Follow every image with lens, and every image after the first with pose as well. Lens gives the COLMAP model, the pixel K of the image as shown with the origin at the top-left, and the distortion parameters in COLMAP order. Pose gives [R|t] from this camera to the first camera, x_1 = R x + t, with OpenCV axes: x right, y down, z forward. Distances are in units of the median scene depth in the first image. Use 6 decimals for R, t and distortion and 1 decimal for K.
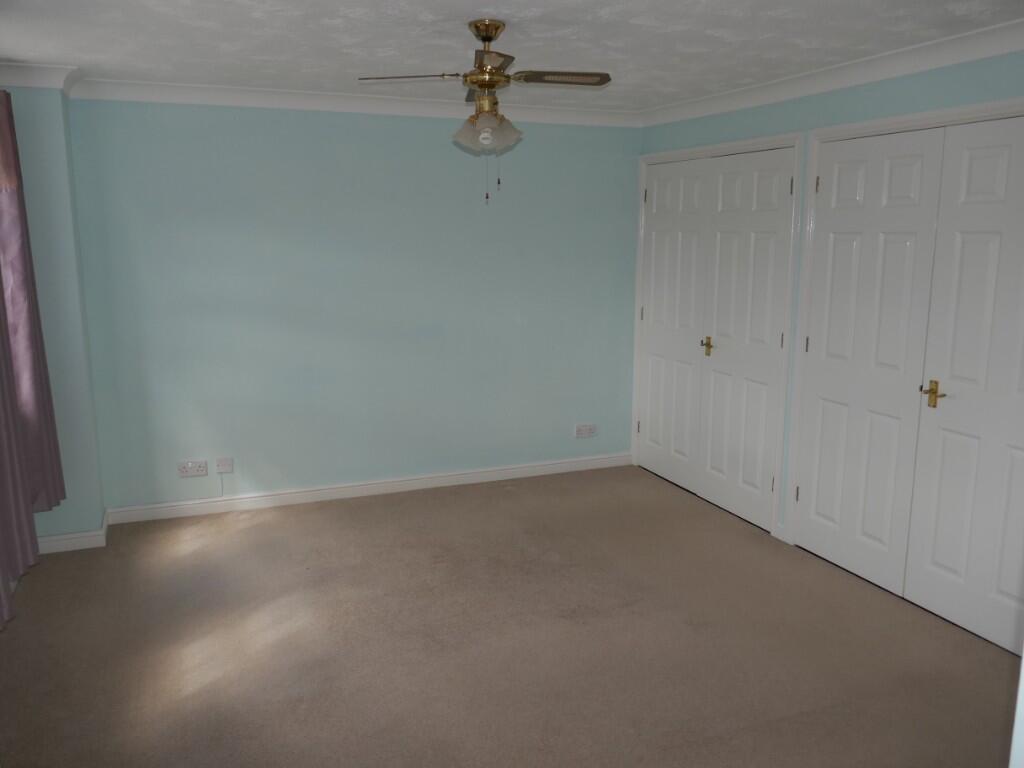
lens RADIAL K [[837.3, 0, 512.0], [0, 837.3, 384.0], [0, 0, 1]] dist [0.003631, 0.001652]
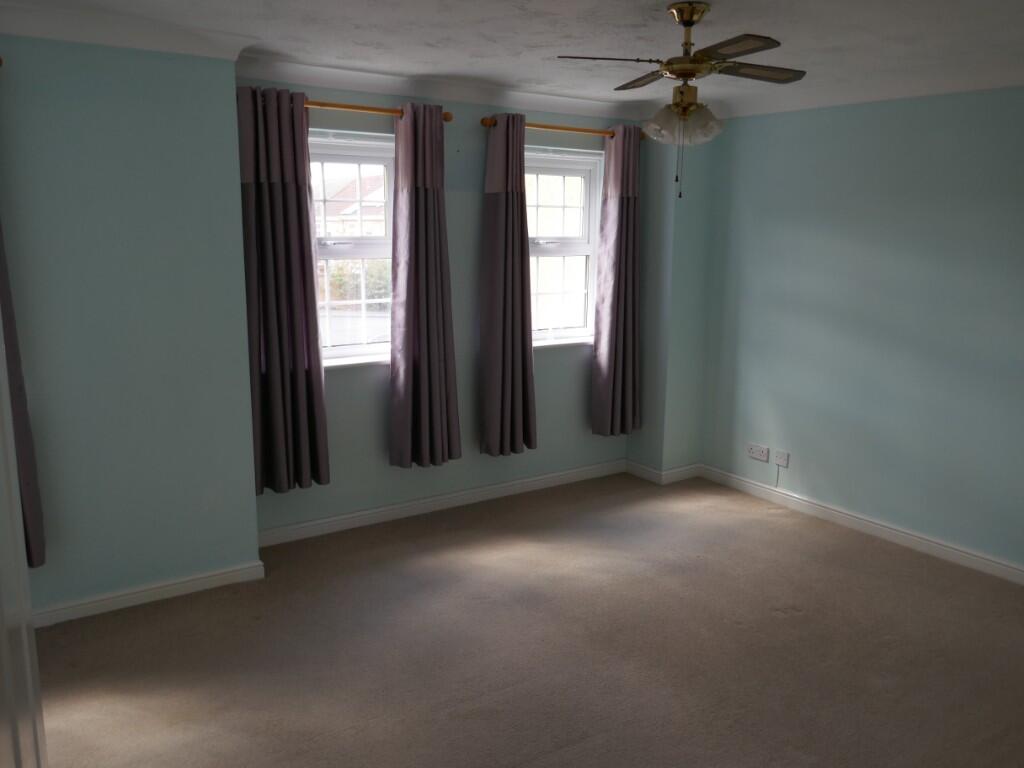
lens RADIAL K [[862.2, 0, 512.0], [0, 862.2, 384.0], [0, 0, 1]] dist [-0.008370, -0.006506]
pose [[0.239514, 0.187364, -0.952642, 0.584254], [-0.189281, 0.971386, 0.143461, -0.083167], [0.952263, 0.145956, 0.268125, 0.405188]]
